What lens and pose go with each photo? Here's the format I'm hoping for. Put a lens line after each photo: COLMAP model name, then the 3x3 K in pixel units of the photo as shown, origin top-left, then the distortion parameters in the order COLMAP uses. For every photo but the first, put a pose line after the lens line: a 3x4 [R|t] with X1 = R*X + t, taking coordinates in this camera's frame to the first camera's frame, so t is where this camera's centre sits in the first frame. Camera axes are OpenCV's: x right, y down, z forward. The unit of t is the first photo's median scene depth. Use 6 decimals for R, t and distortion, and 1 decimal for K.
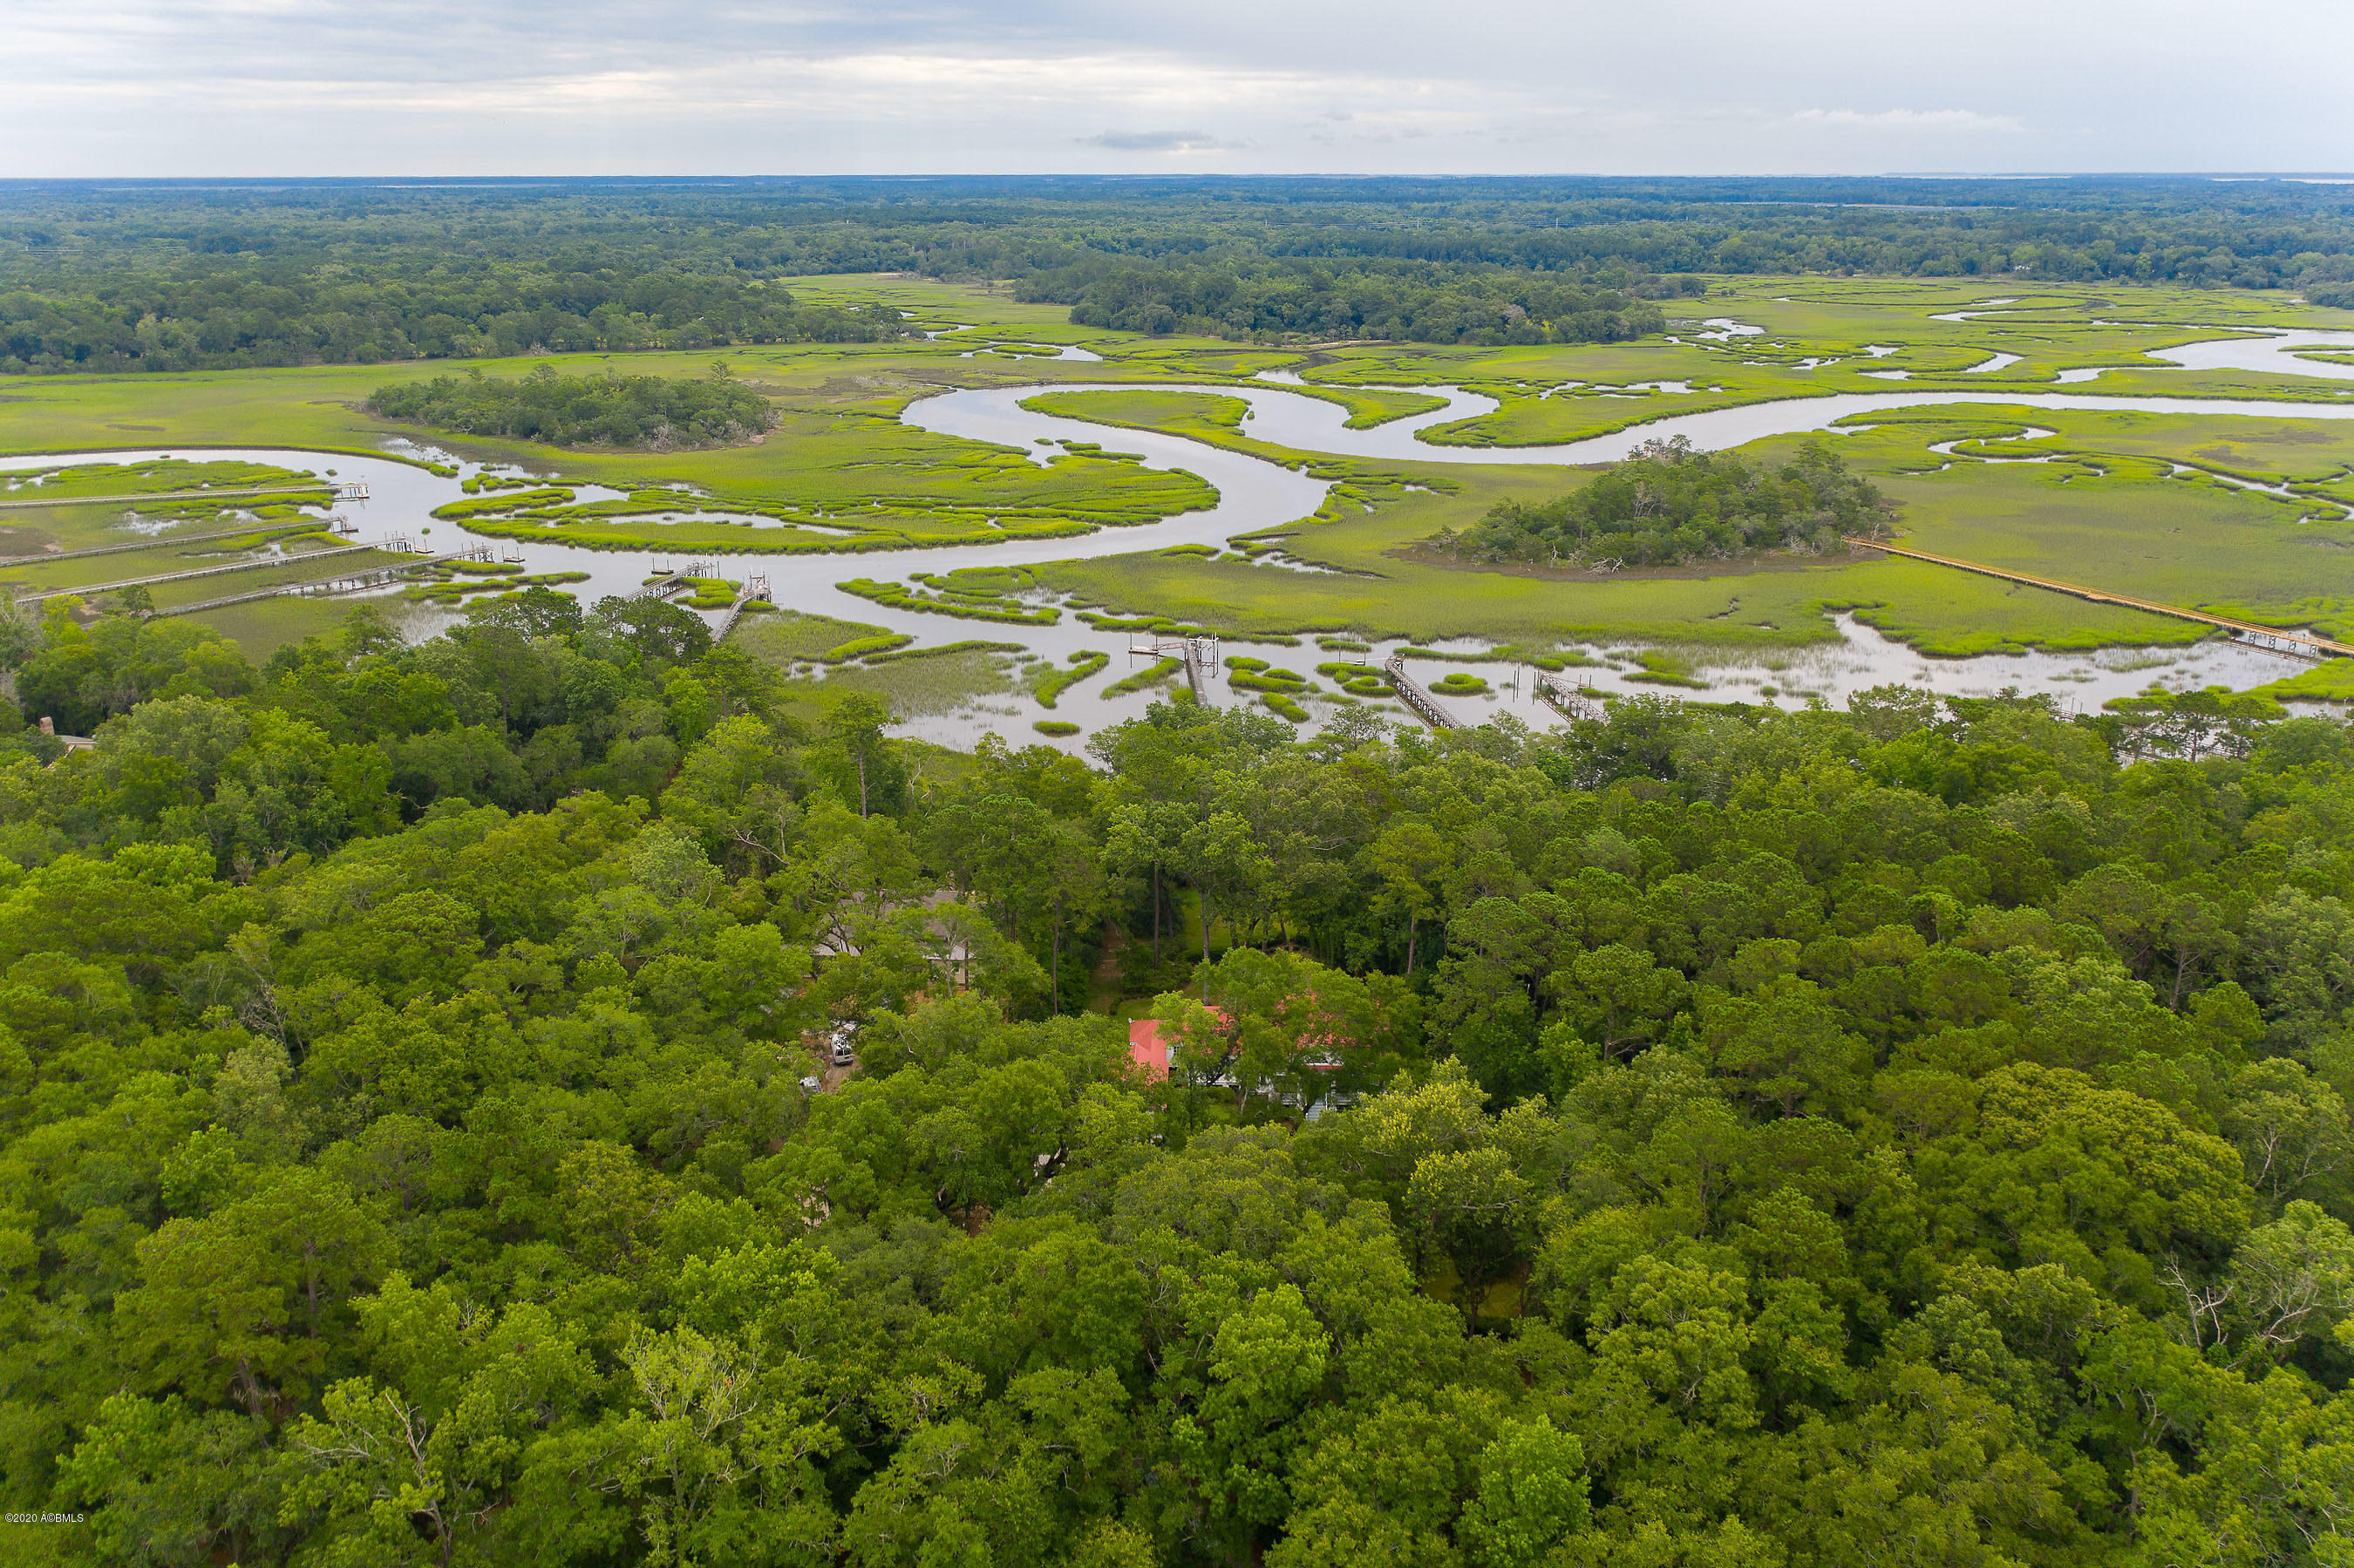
lens RADIAL K [[1937.2, 0, 1177.0], [0, 1937.2, 784.0], [0, 0, 1]] dist [0.001410, 0.009156]
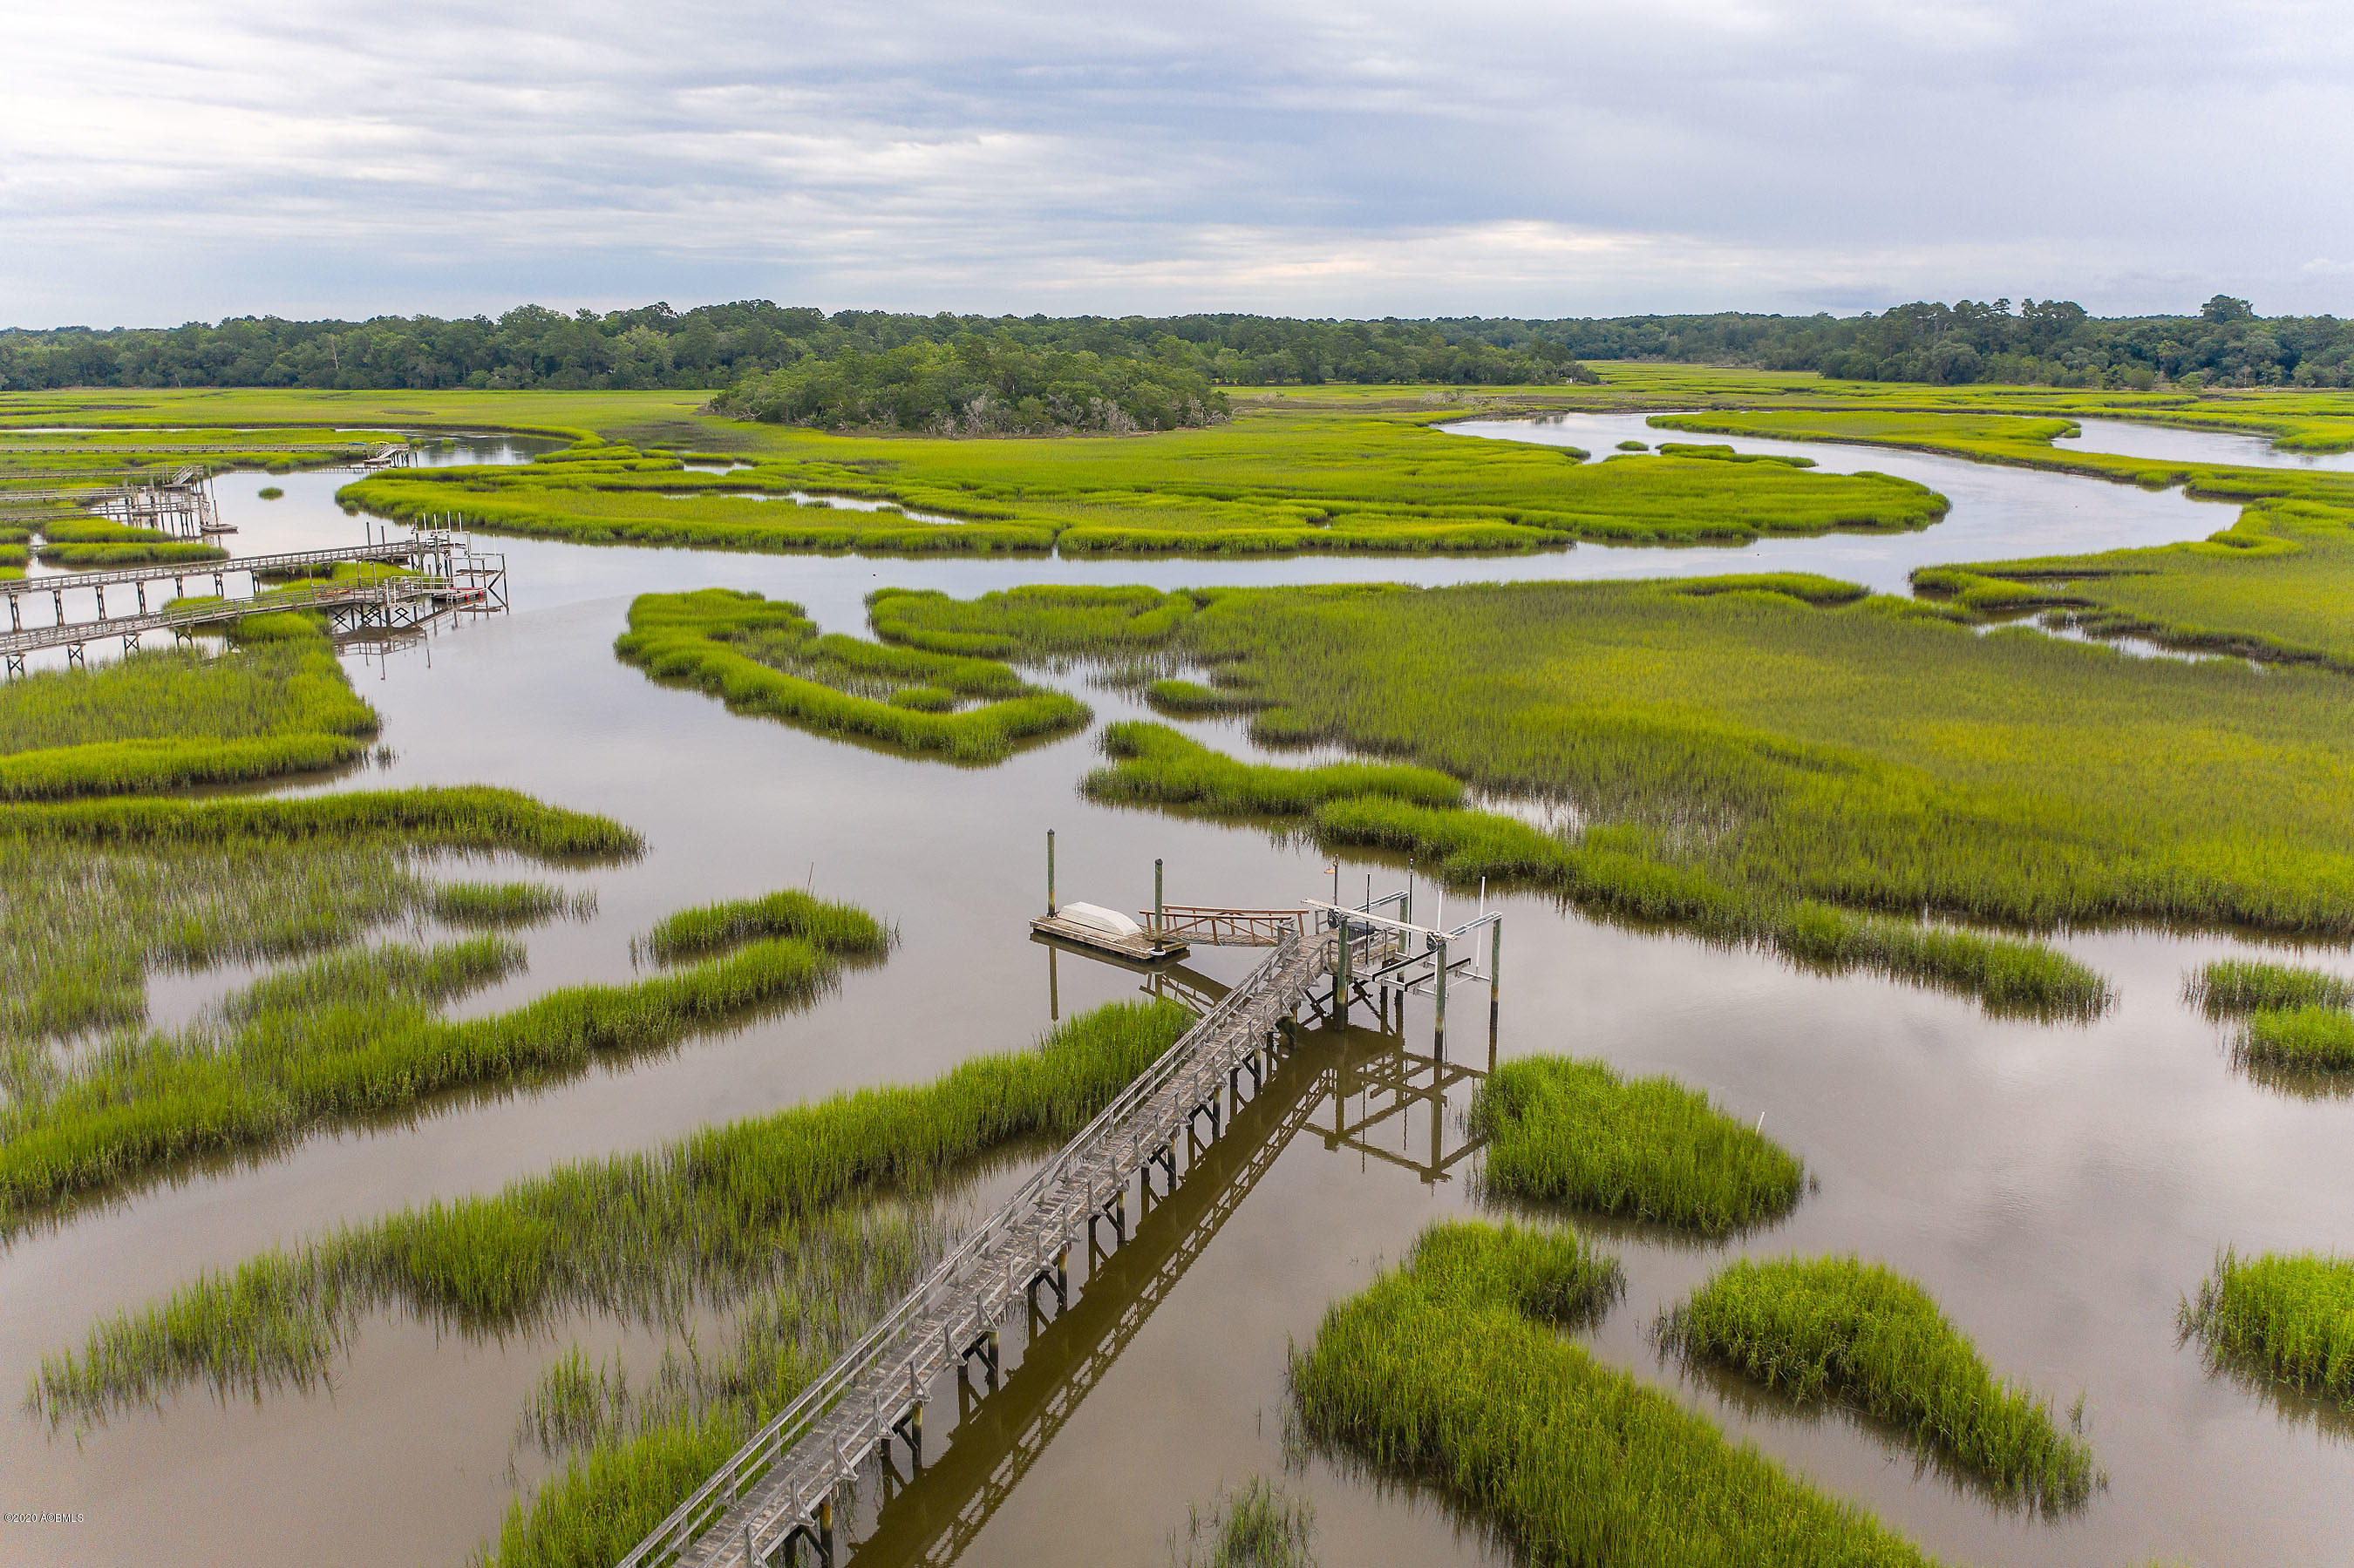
lens RADIAL K [[1937.2, 0, 1177.0], [0, 1937.2, 784.0], [0, 0, 1]] dist [0.001410, 0.009156]
pose [[0.916584, 0.086188, -0.390443, 0.037385], [-0.116602, 0.991664, -0.054824, -0.049030], [0.382463, 0.095777, 0.918993, 0.559057]]
